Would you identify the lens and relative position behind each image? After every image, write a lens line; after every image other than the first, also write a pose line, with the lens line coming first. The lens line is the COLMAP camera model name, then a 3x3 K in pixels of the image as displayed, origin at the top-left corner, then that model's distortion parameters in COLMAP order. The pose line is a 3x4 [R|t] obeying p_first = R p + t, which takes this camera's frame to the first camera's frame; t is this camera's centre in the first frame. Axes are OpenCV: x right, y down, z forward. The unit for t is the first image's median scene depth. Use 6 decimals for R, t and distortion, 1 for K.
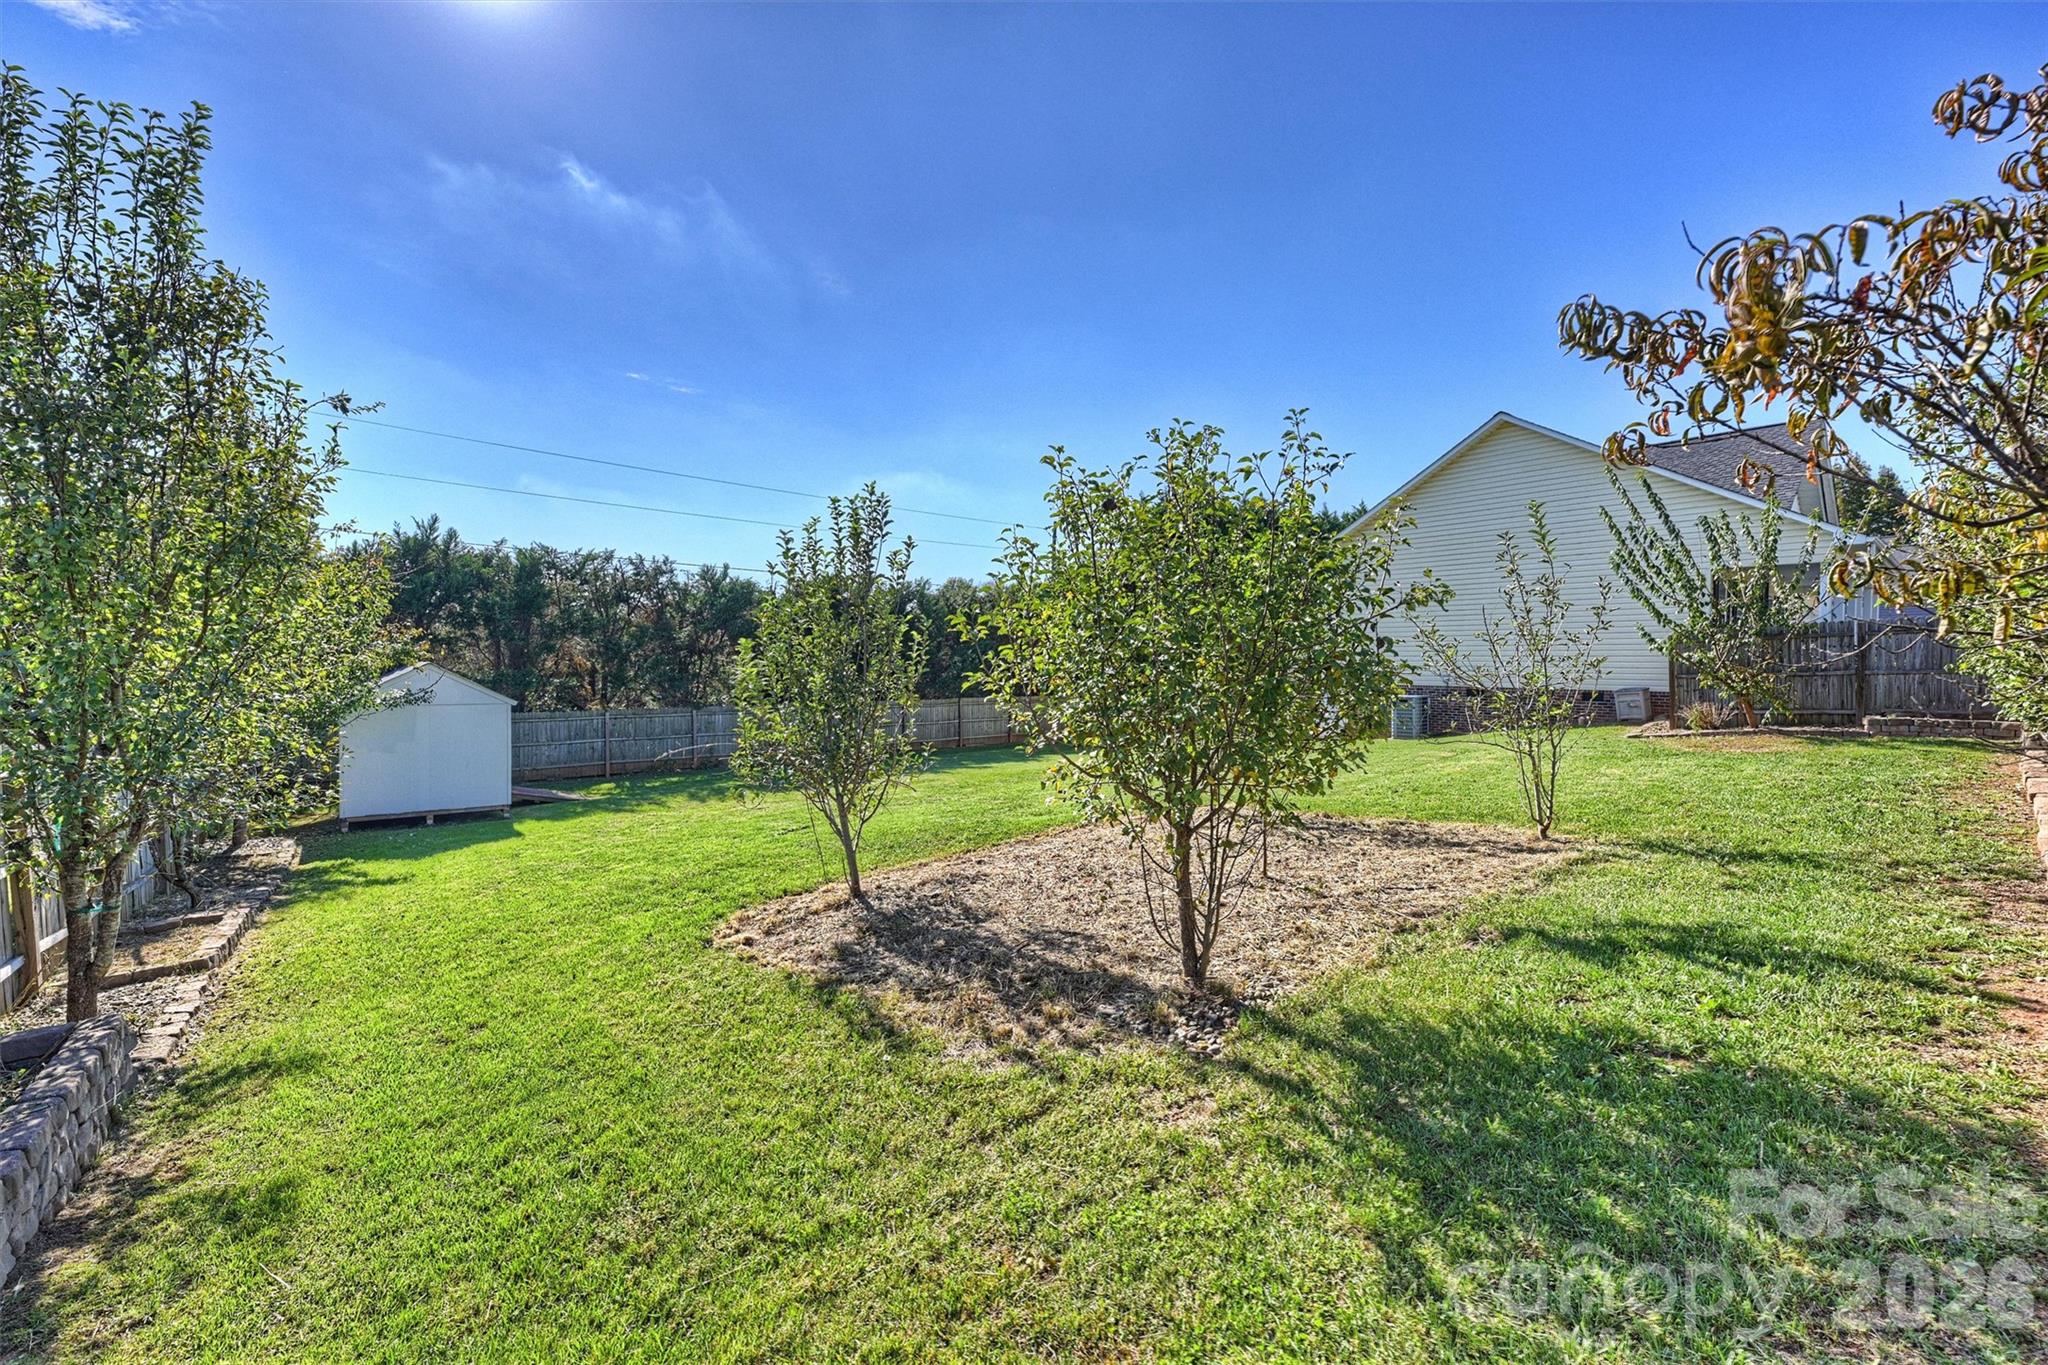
lens RADIAL K [[839.6, 0, 1024.0], [0, 839.6, 682.5], [0, 0, 1]] dist [0.000073, 0.000016]
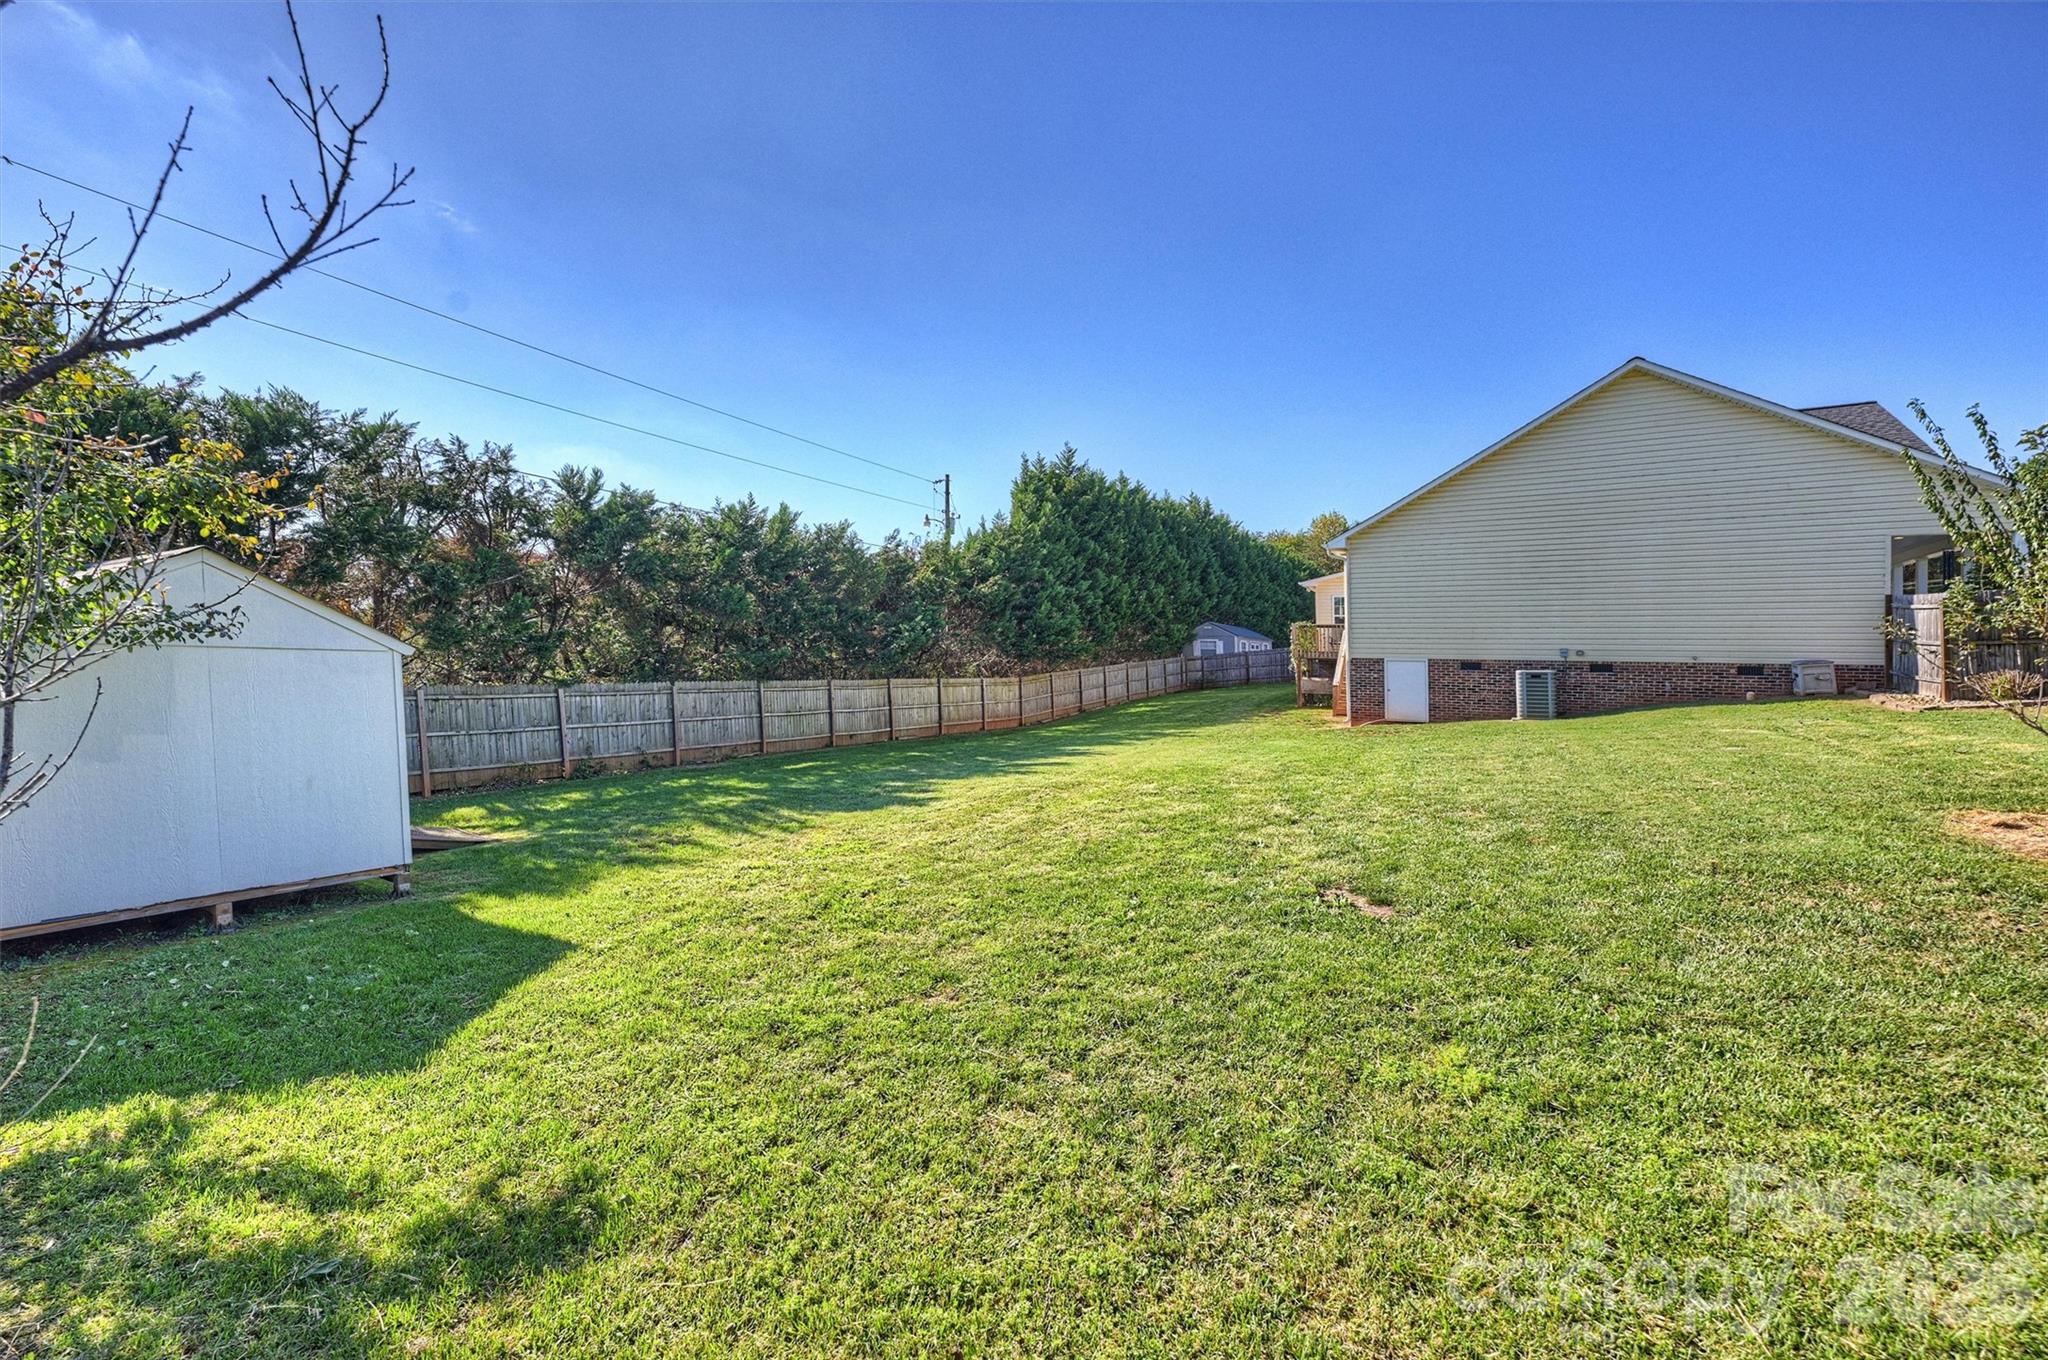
lens RADIAL K [[853.7, 0, 1024.0], [0, 853.7, 680.0], [0, 0, 1]] dist [-0.000373, 0.000111]
pose [[0.945804, 0.009608, 0.324596, -0.379256], [-0.009657, 0.999952, -0.001462, 0.035200], [-0.324595, -0.001752, 0.945852, 0.378365]]
